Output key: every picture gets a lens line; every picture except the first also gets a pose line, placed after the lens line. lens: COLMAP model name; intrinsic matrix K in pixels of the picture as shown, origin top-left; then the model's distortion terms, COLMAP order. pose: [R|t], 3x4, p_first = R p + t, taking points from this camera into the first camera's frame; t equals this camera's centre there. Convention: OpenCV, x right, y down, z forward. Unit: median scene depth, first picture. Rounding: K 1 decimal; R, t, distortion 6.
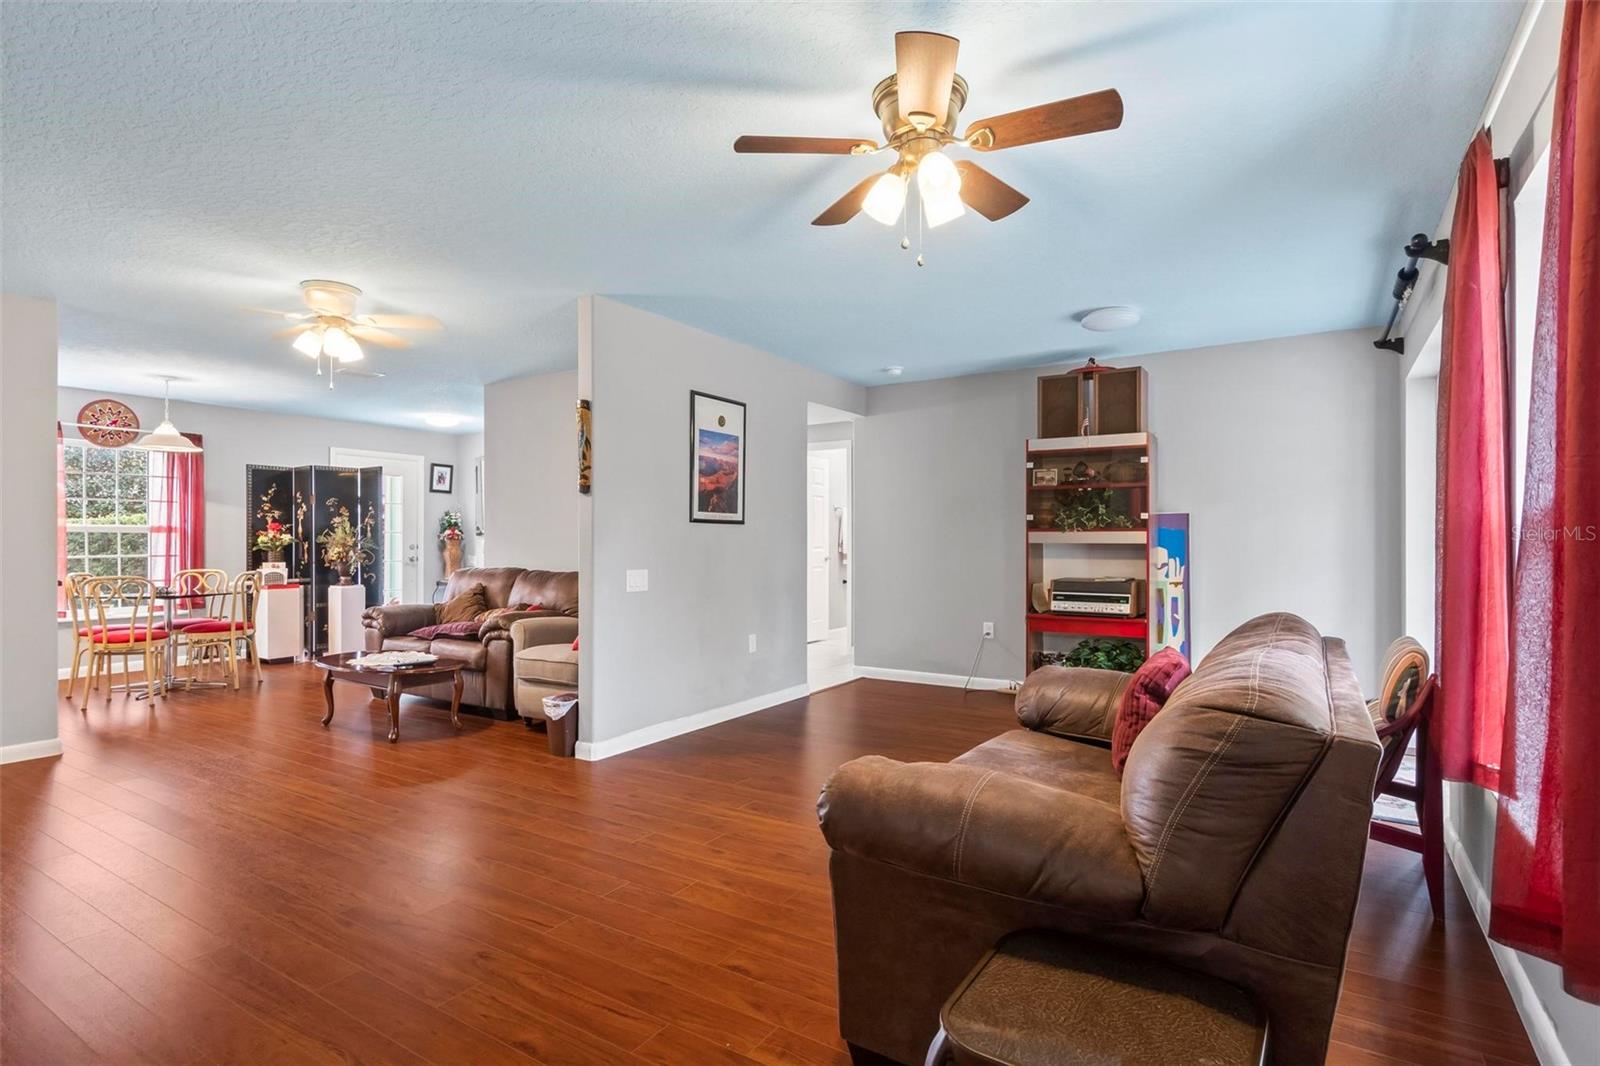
lens RADIAL K [[792.6, 0, 804.5], [0, 792.6, 538.1], [0, 0, 1]] dist [-0.002057, -0.001125]
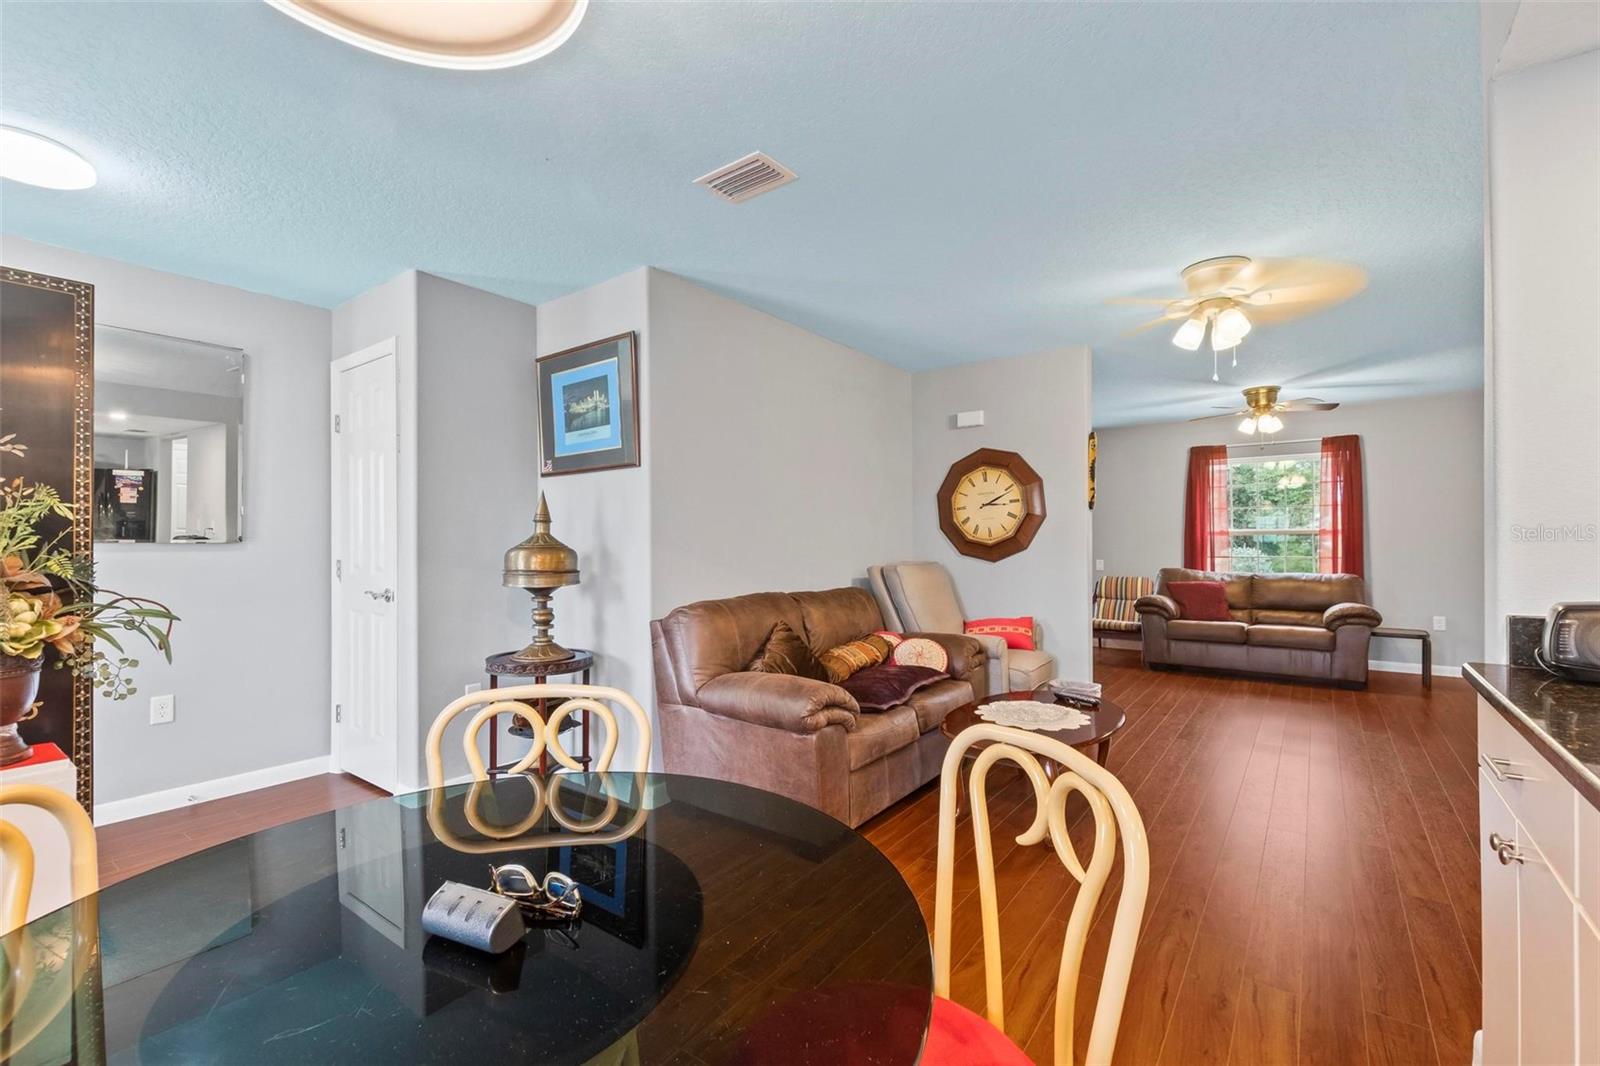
lens RADIAL K [[705.1, 0, 800.0], [0, 705.1, 533.0], [0, 0, 1]] dist [0.015965, -0.000025]
pose [[0.070548, 0.009892, 0.997459, -0.786246], [-0.001300, 0.999951, -0.009825, -0.004789], [-0.997508, -0.000603, 0.070557, 0.773674]]
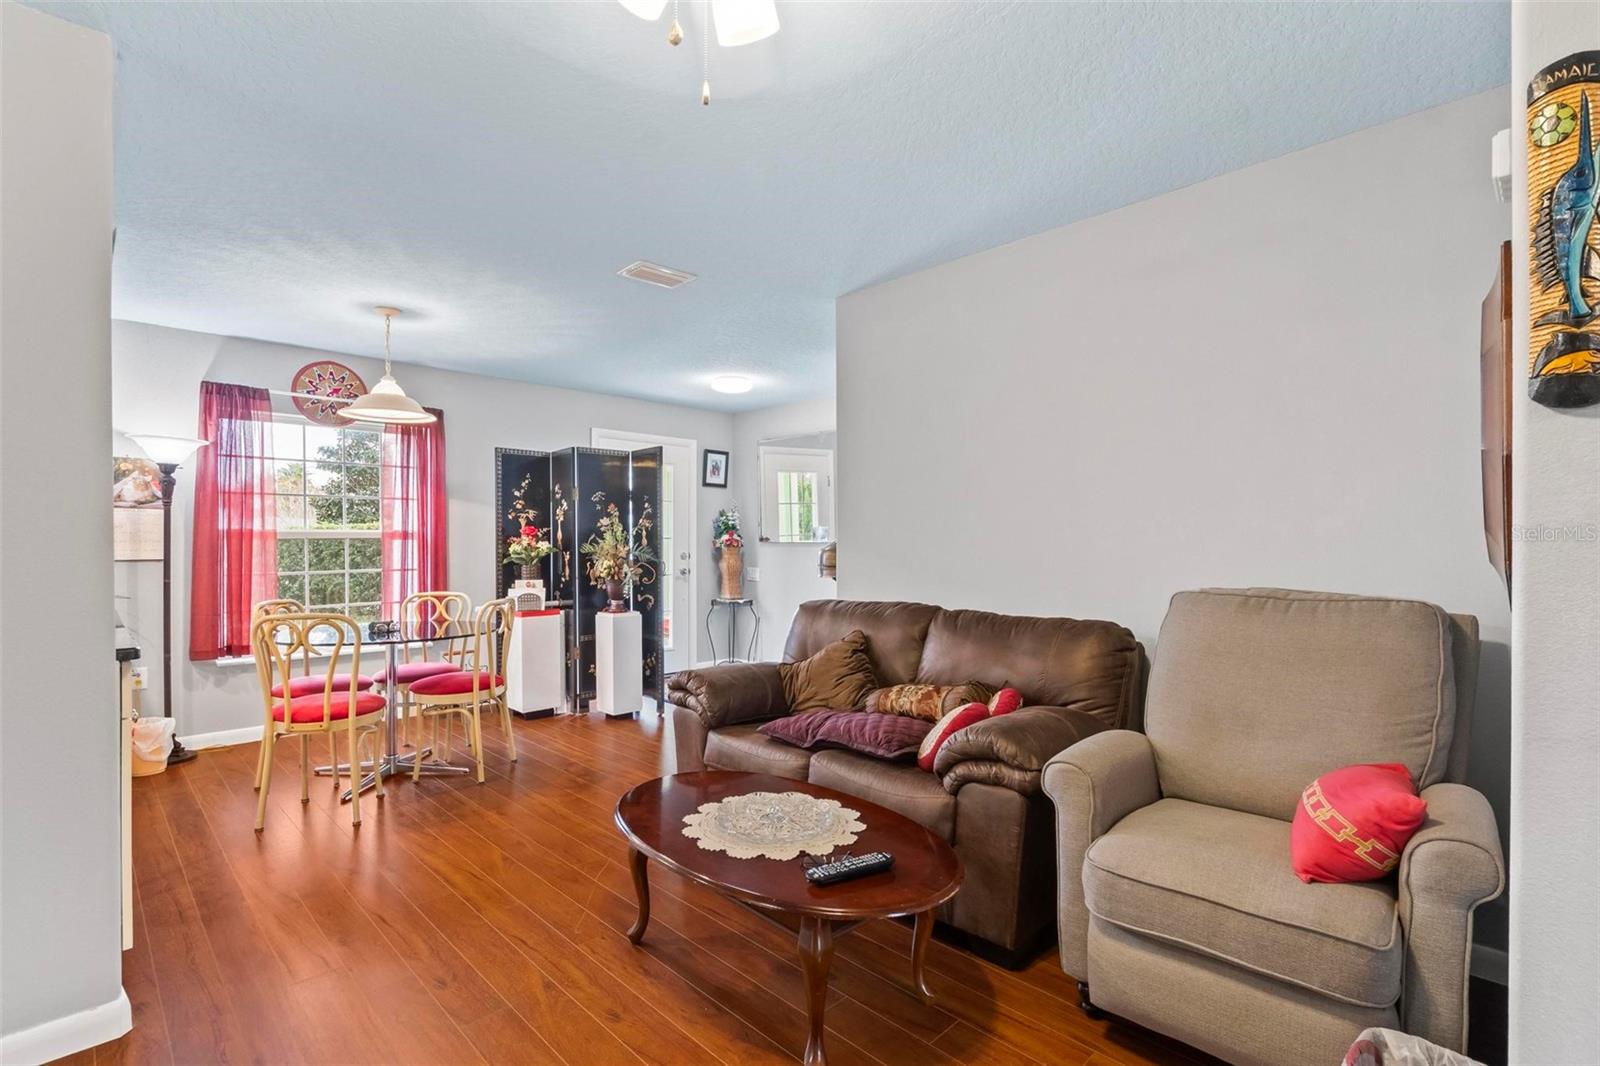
lens RADIAL K [[742.0, 0, 800.0], [0, 742.0, 547.2], [0, 0, 1]] dist [0.003401, 0.000195]
pose [[0.973152, 0.000837, -0.230161, -0.267110], [0.001522, 0.999948, 0.010073, -0.006136], [0.230158, -0.010153, 0.973100, 0.388285]]
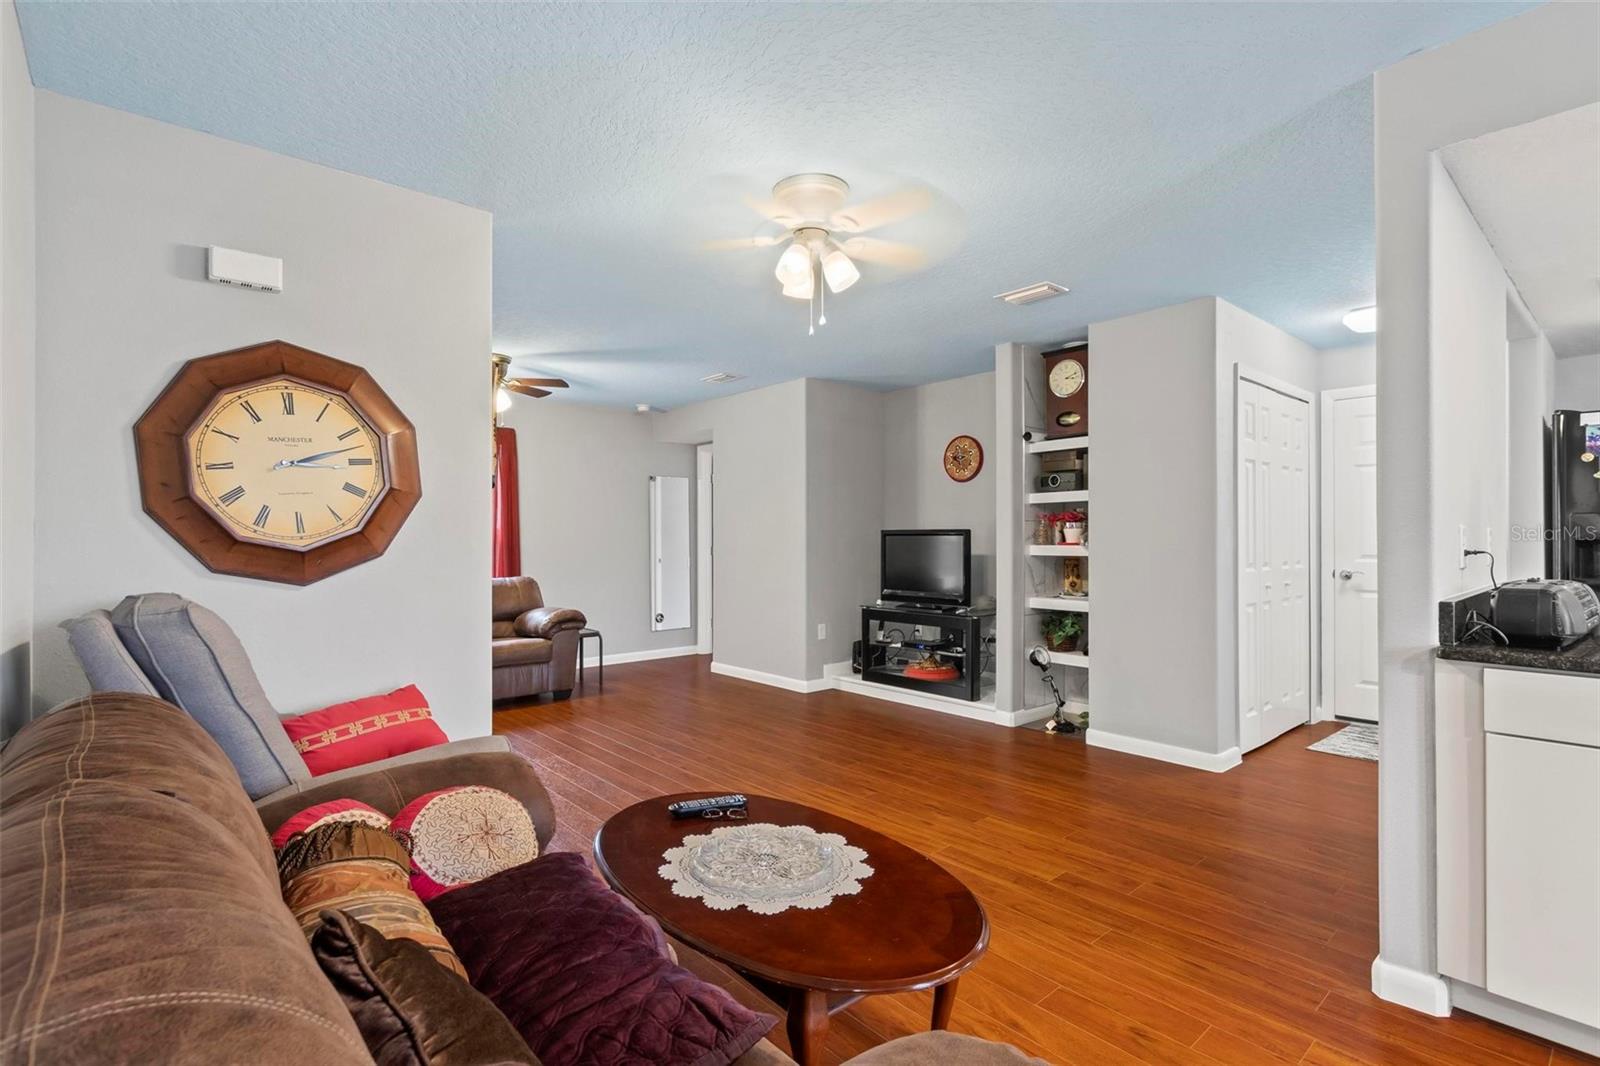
lens RADIAL K [[747.3, 0, 800.0], [0, 747.3, 533.0], [0, 0, 1]] dist [0.001590, -0.000351]
pose [[-0.958019, 0.004571, 0.286667, -0.426027], [0.001659, 0.999945, -0.010400, -0.004089], [-0.286699, -0.009487, -0.957974, 0.891788]]
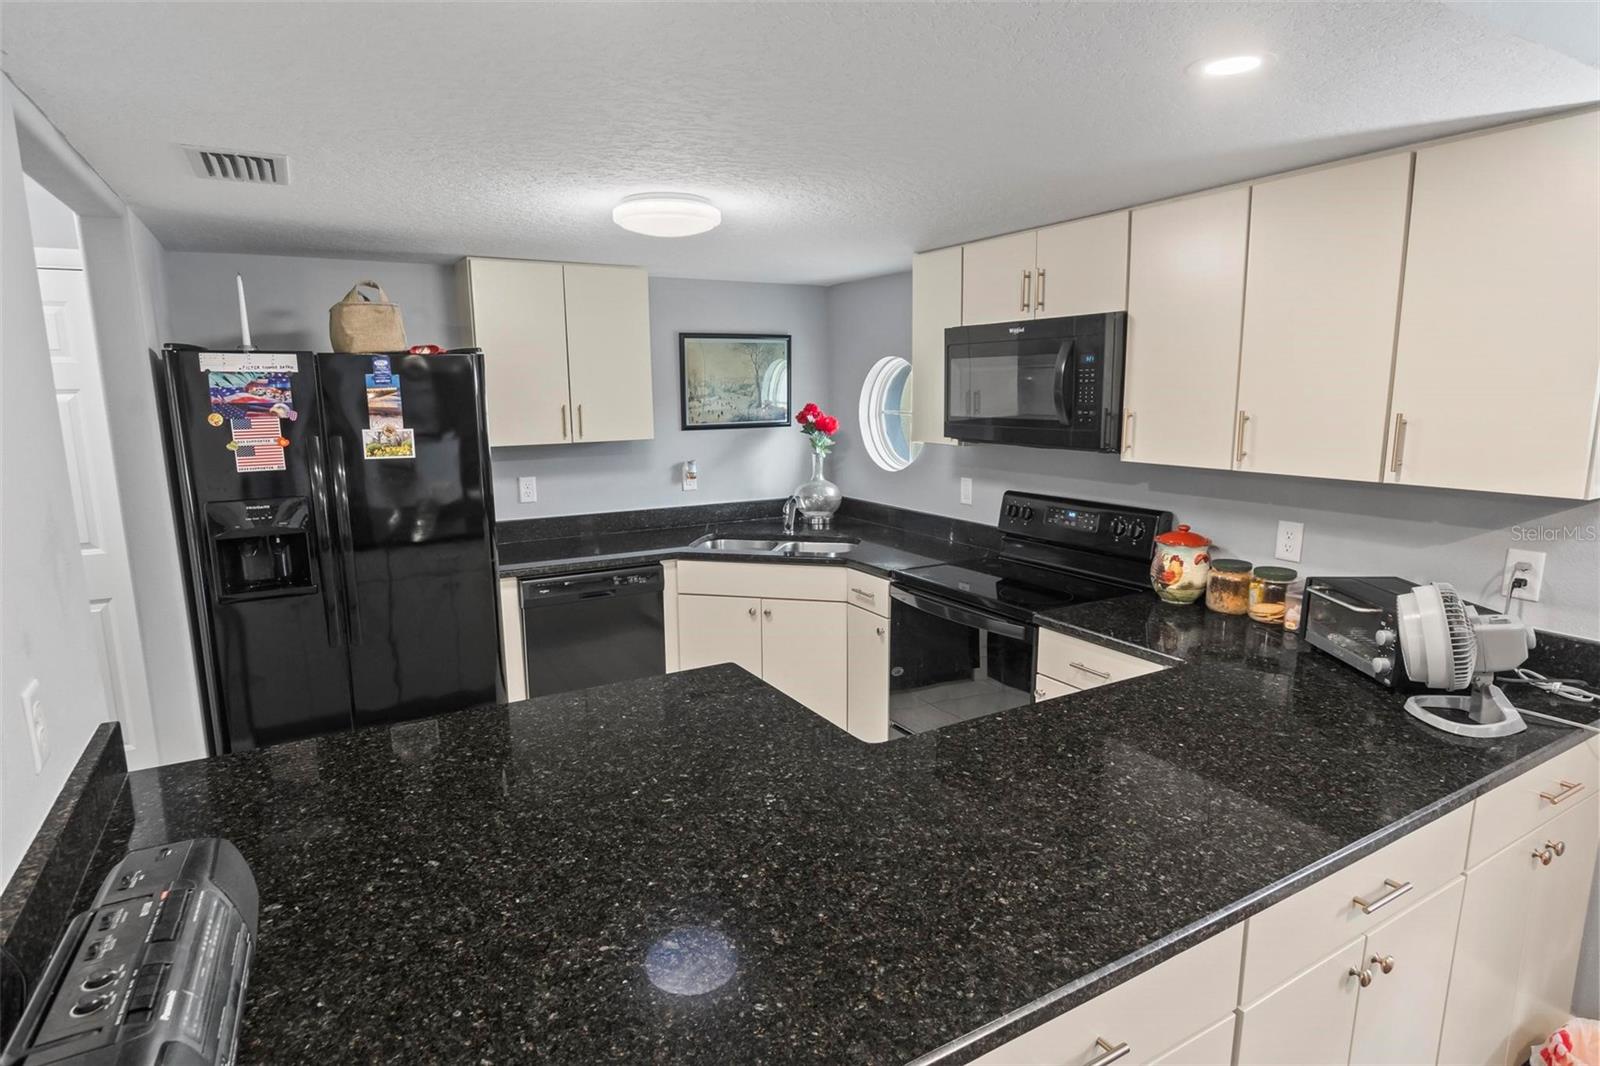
lens RADIAL K [[852.4, 0, 794.4], [0, 852.4, 540.1], [0, 0, 1]] dist [-0.002787, -0.000254]
pose [[-0.466132, 0.165419, -0.869113, -0.554733], [0.015874, 0.983771, 0.178728, -0.065165], [0.884573, 0.069514, -0.461193, 0.692281]]
